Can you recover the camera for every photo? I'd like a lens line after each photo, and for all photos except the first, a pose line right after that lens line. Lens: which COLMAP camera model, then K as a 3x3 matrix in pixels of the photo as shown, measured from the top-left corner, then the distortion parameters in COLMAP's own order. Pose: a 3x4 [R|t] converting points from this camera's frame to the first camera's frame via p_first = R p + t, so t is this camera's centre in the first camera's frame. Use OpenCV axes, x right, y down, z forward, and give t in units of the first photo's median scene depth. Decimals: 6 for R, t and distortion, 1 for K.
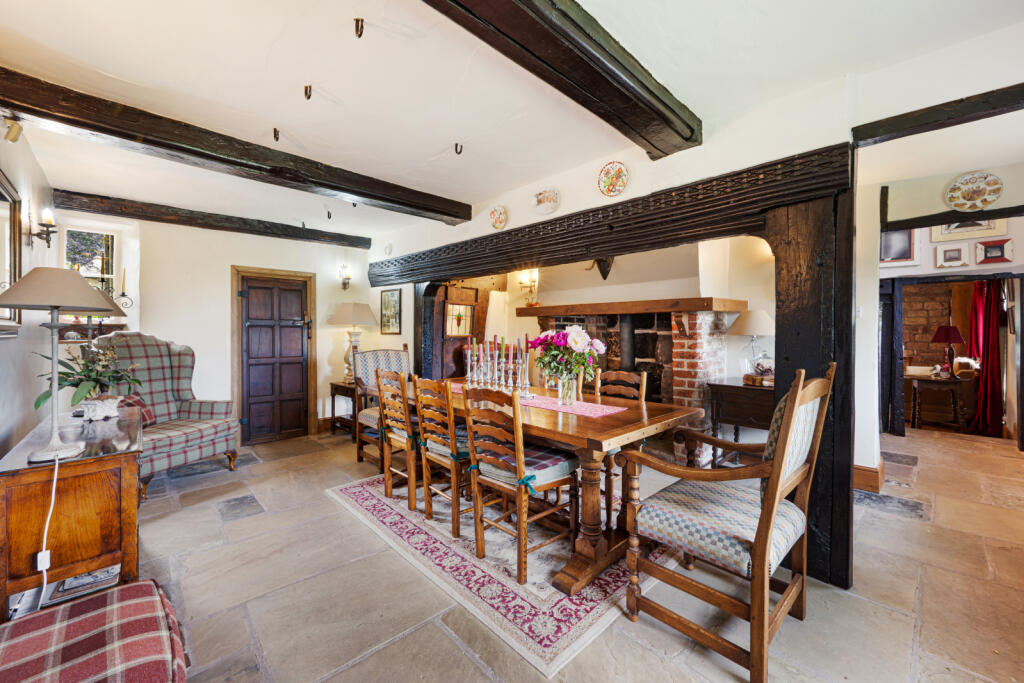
lens RADIAL K [[400.1, 0, 514.6], [0, 400.1, 339.7], [0, 0, 1]] dist [-0.002537, -0.000076]
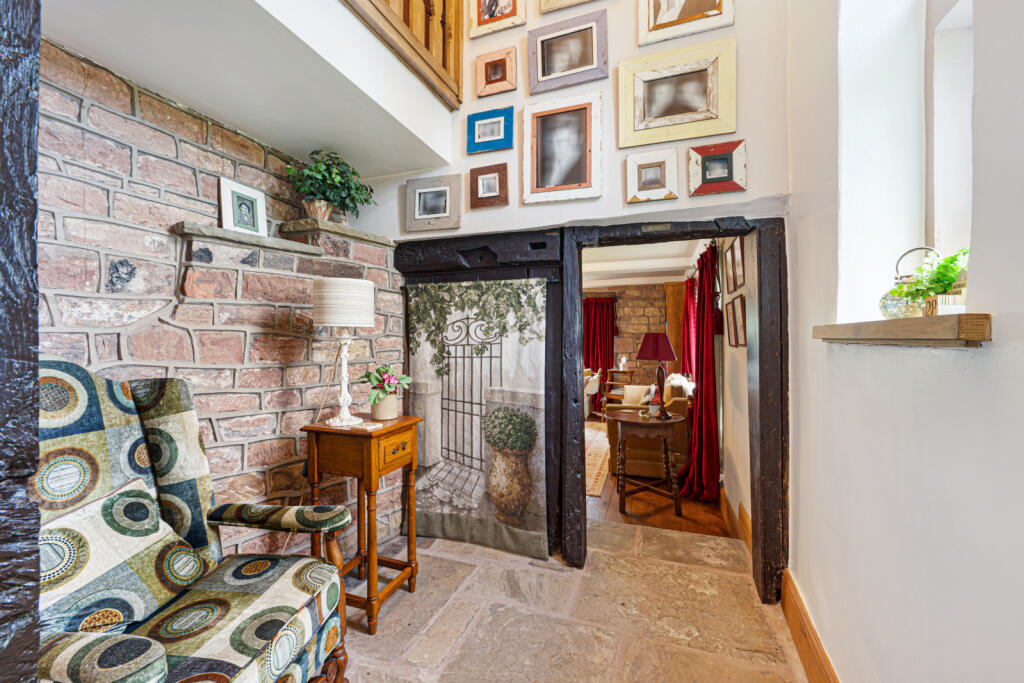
lens RADIAL K [[400.1, 0, 511.4], [0, 400.1, 341.3], [0, 0, 1]] dist [-0.002537, -0.000076]
pose [[0.902874, 0.002390, 0.429898, 0.626233], [0.004166, 0.999889, -0.014309, -0.013573], [-0.429884, 0.014711, 0.902764, 0.544748]]
